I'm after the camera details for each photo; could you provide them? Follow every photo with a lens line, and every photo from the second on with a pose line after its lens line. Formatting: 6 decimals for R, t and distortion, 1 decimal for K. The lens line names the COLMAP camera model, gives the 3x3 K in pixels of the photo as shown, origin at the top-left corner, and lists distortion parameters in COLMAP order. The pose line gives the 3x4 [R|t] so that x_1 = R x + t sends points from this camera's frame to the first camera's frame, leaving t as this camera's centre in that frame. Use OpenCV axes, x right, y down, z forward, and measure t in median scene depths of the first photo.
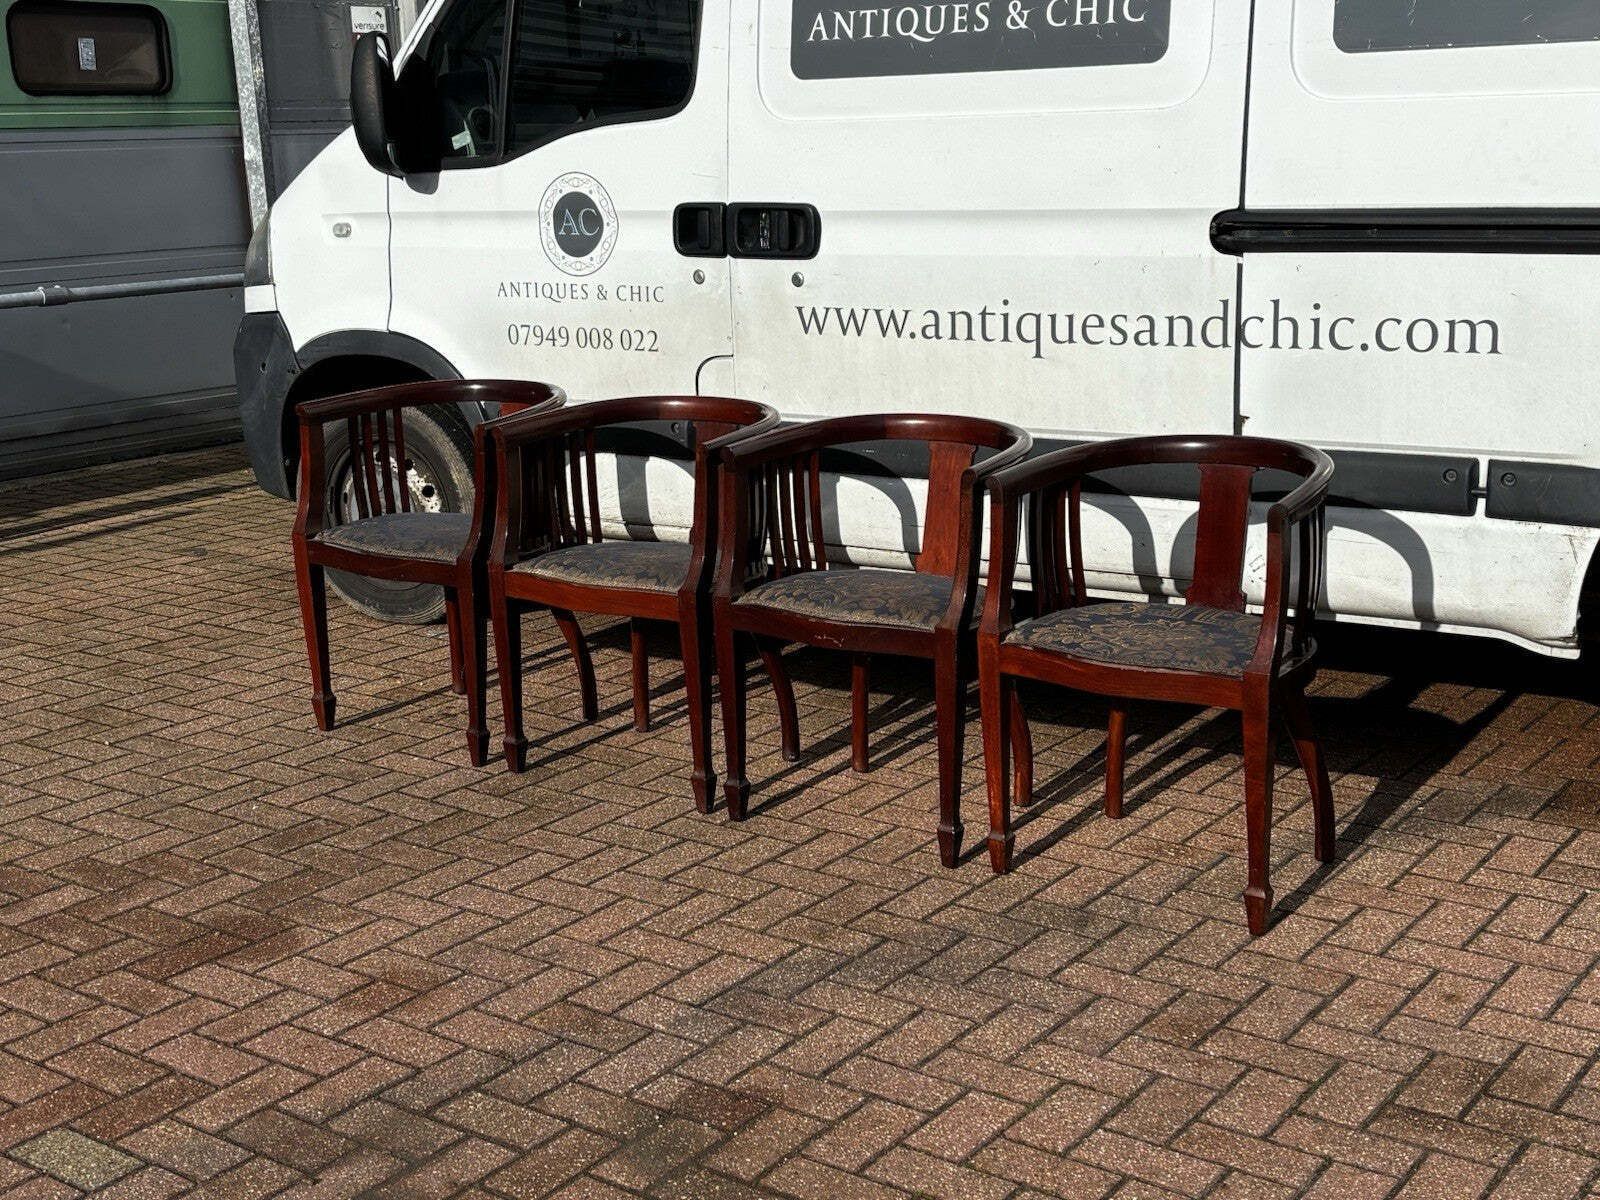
lens RADIAL K [[2097.4, 0, 800.6], [0, 2097.4, 592.9], [0, 0, 1]] dist [0.069315, 0.000000]
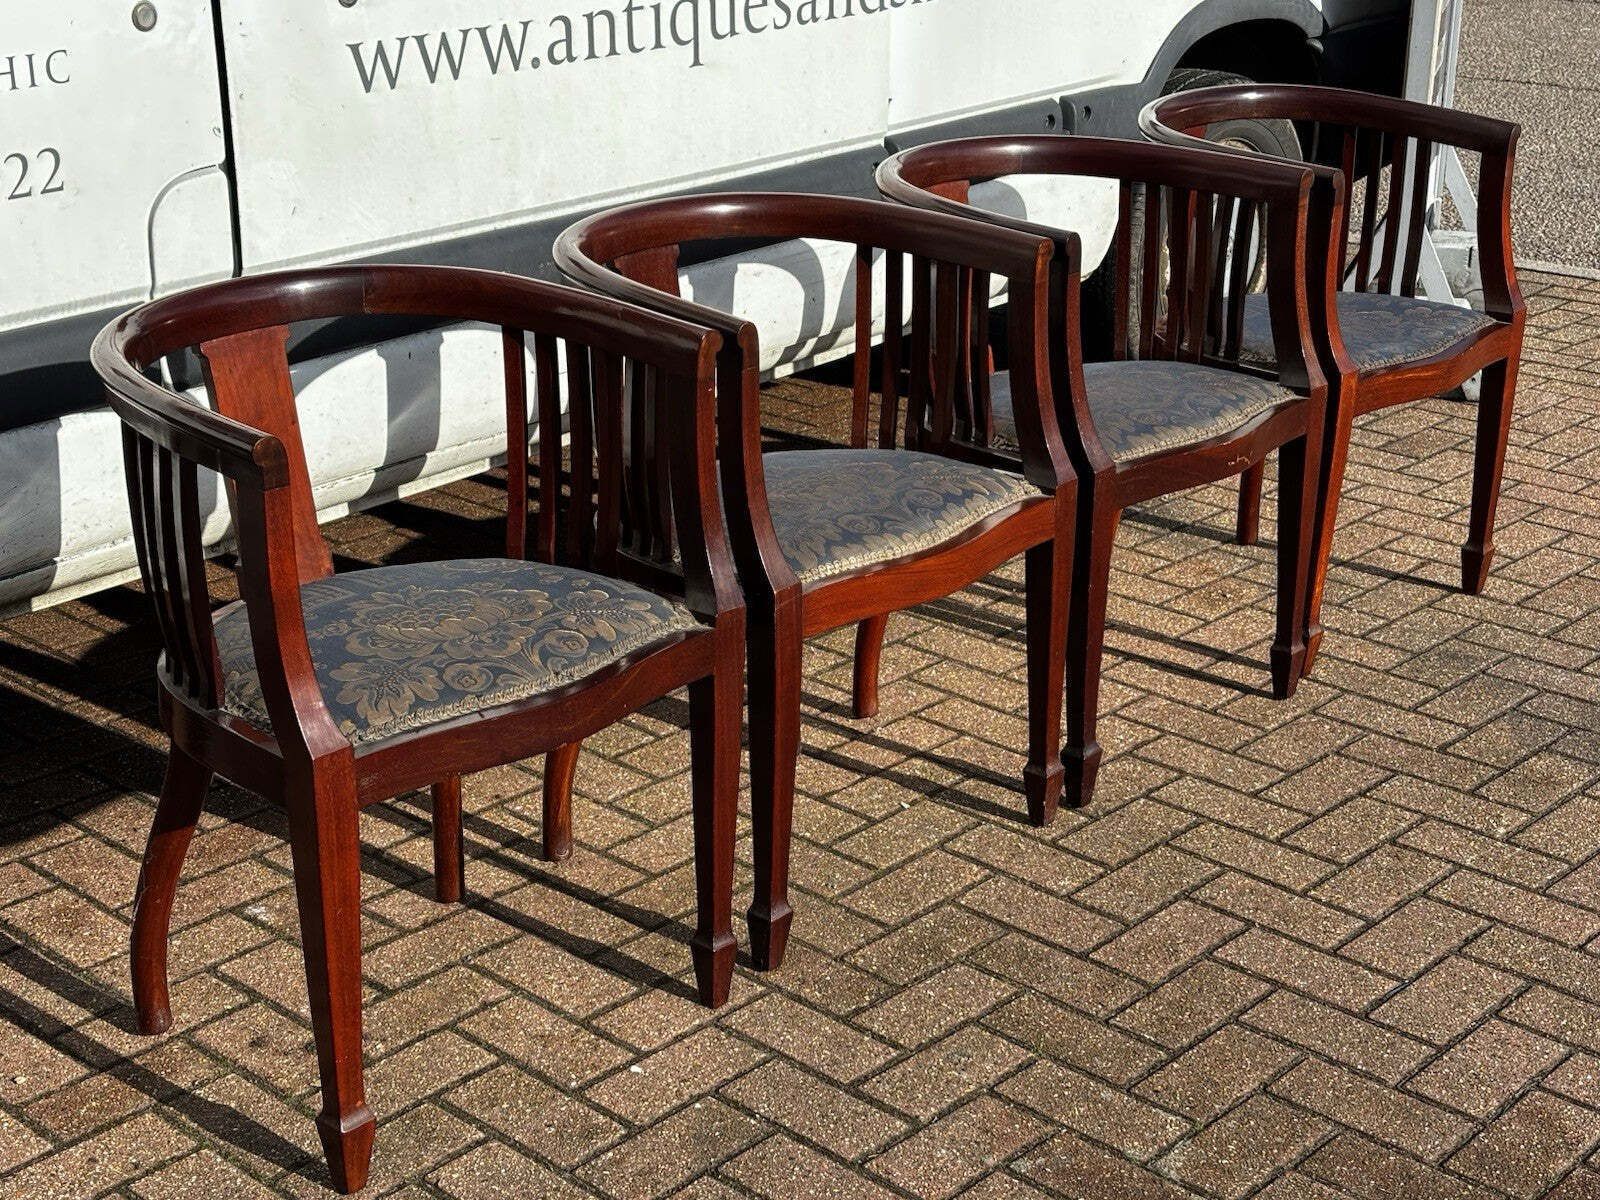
lens RADIAL K [[2412.1, 0, 793.3], [0, 2412.1, 595.5], [0, 0, 1]] dist [0.107950, 0.000000]
pose [[0.135924, -0.324836, 0.935952, -0.688222], [0.220466, 0.930949, 0.291083, -0.180530], [-0.965878, 0.166780, 0.198153, 0.883587]]
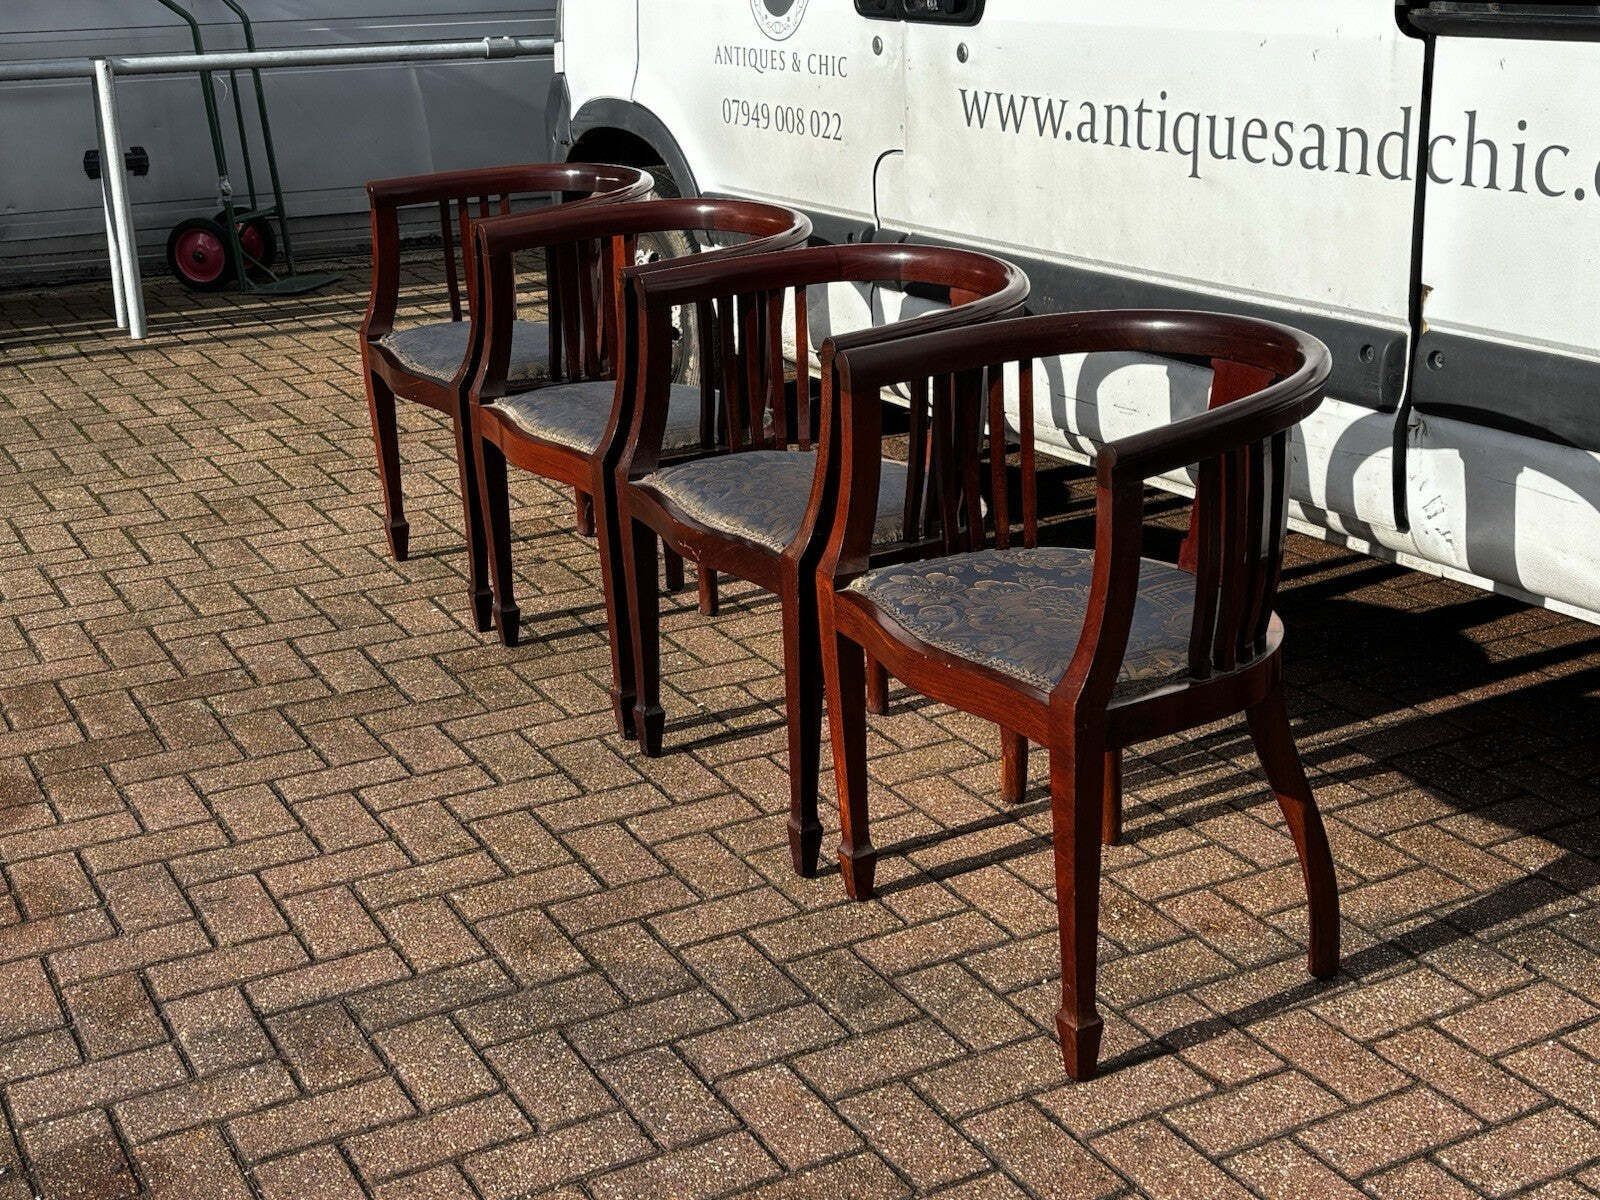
lens RADIAL K [[2097.4, 0, 810.6], [0, 2097.4, 609.4], [0, 0, 1]] dist [0.069315, 0.000000]
pose [[0.901849, 0.143058, -0.407679, 0.320352], [-0.095685, 0.986293, 0.134429, -0.053985], [0.421322, -0.082226, 0.903176, 0.306482]]
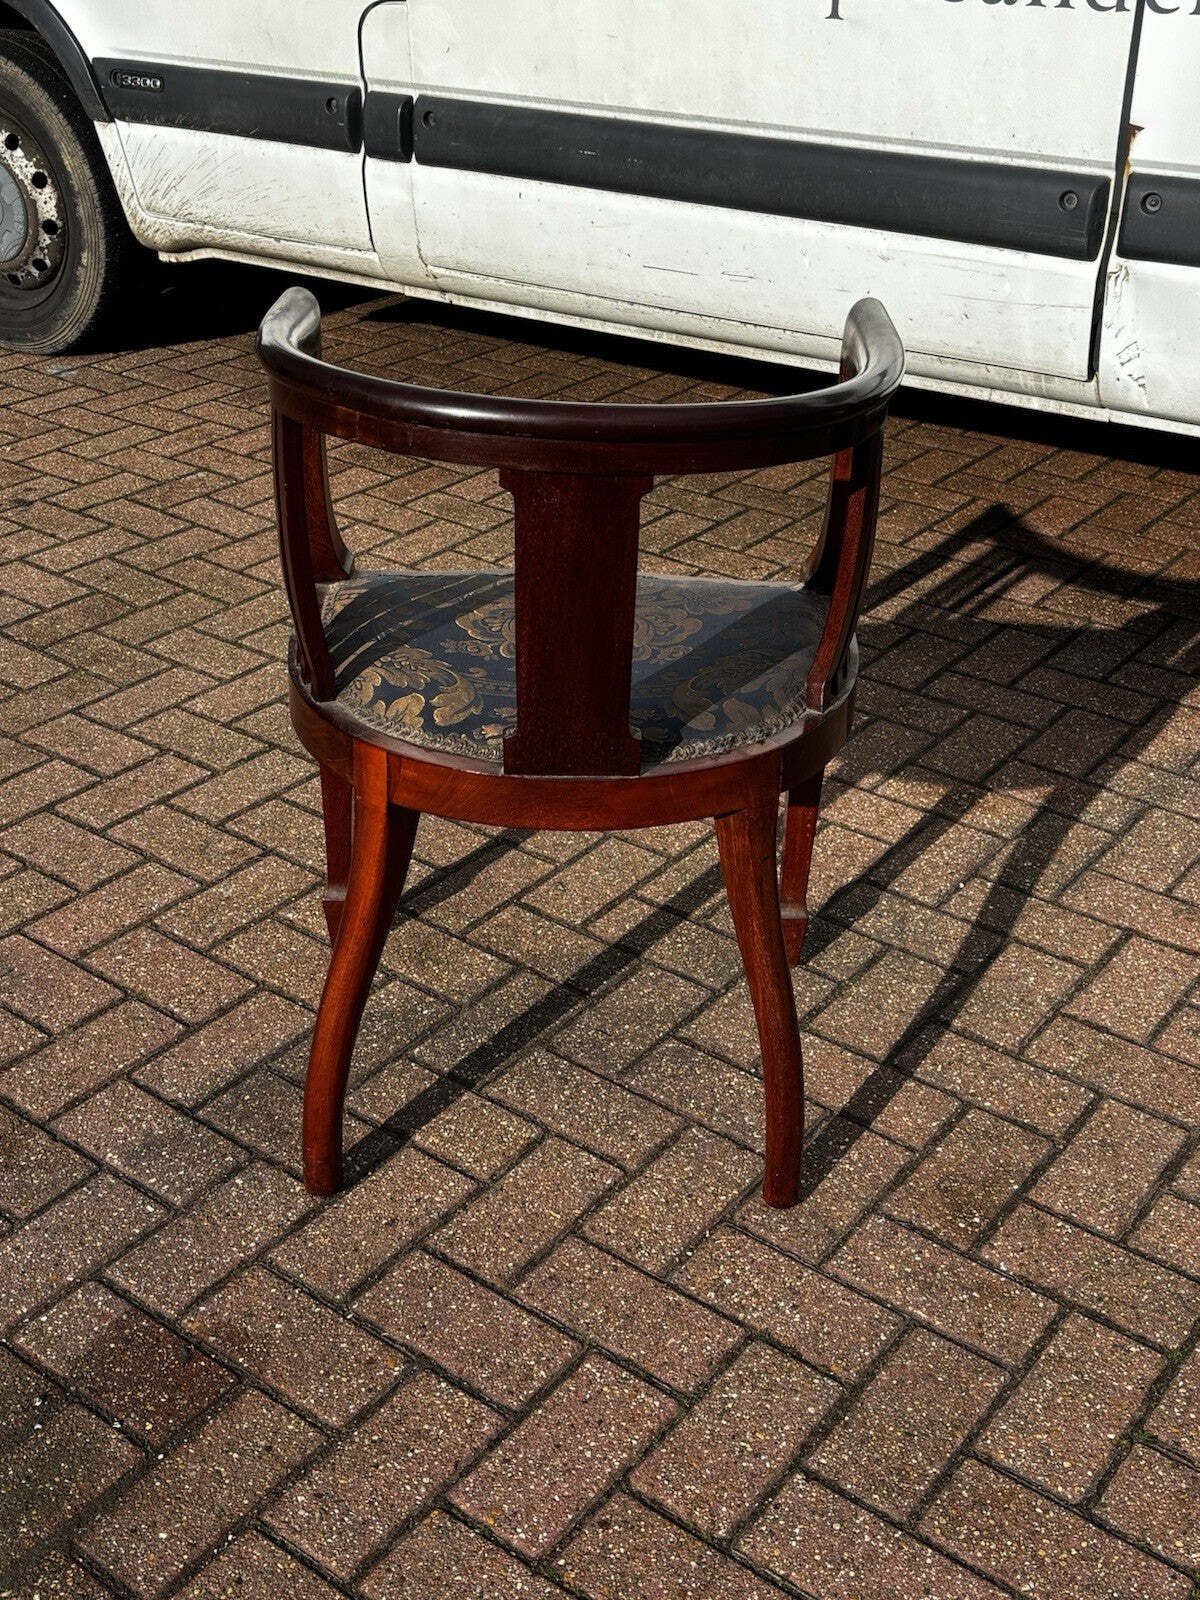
lens RADIAL K [[1829.9, 0, 608.4], [0, 1829.9, 810.9], [0, 0, 1]] dist [0.021678, 0.000000]
pose [[0.999205, 0.039328, -0.006503, 0.057714], [-0.035741, 0.956138, 0.290726, -0.039860], [0.017652, -0.290263, 0.956784, 0.383422]]
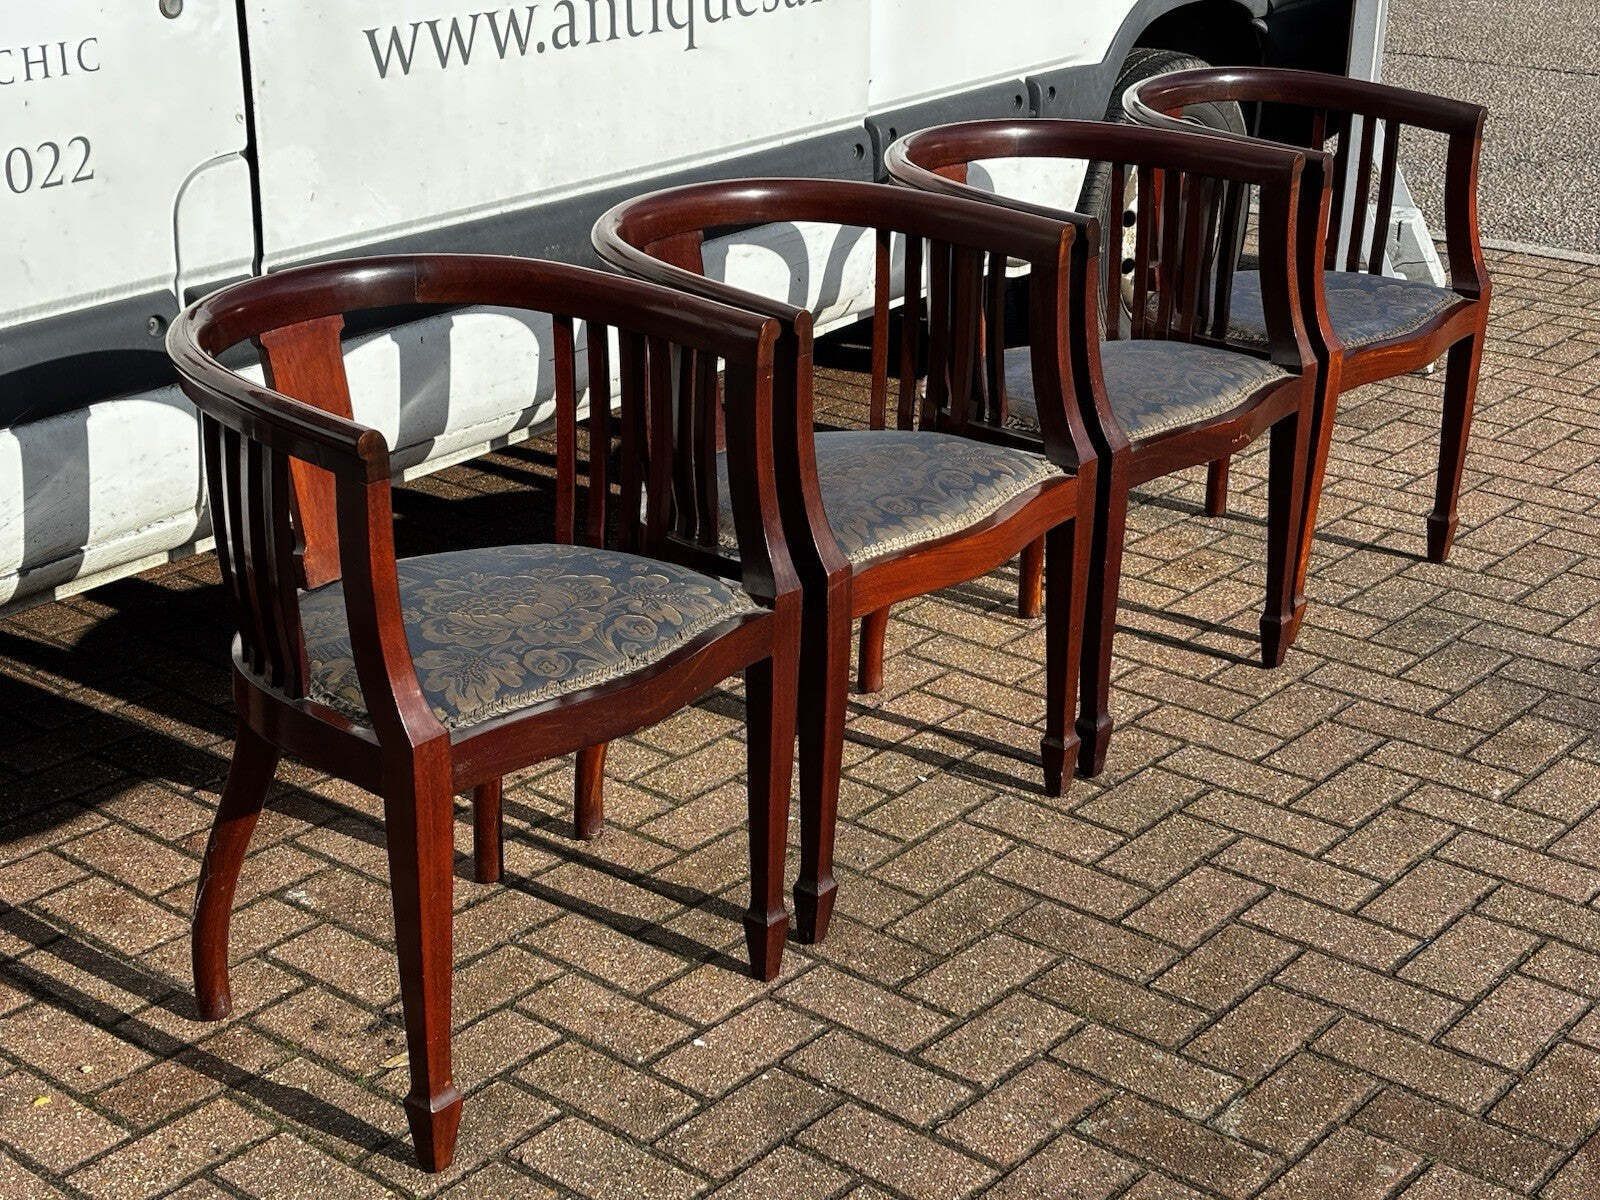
lens RADIAL K [[2412.1, 0, 812.1], [0, 2412.1, 595.7], [0, 0, 1]] dist [0.107950, 0.000000]
pose [[0.071627, -0.339606, 0.937837, -0.703240], [0.212504, 0.923860, 0.318315, -0.197886], [-0.974532, 0.176494, 0.138341, 0.925252]]
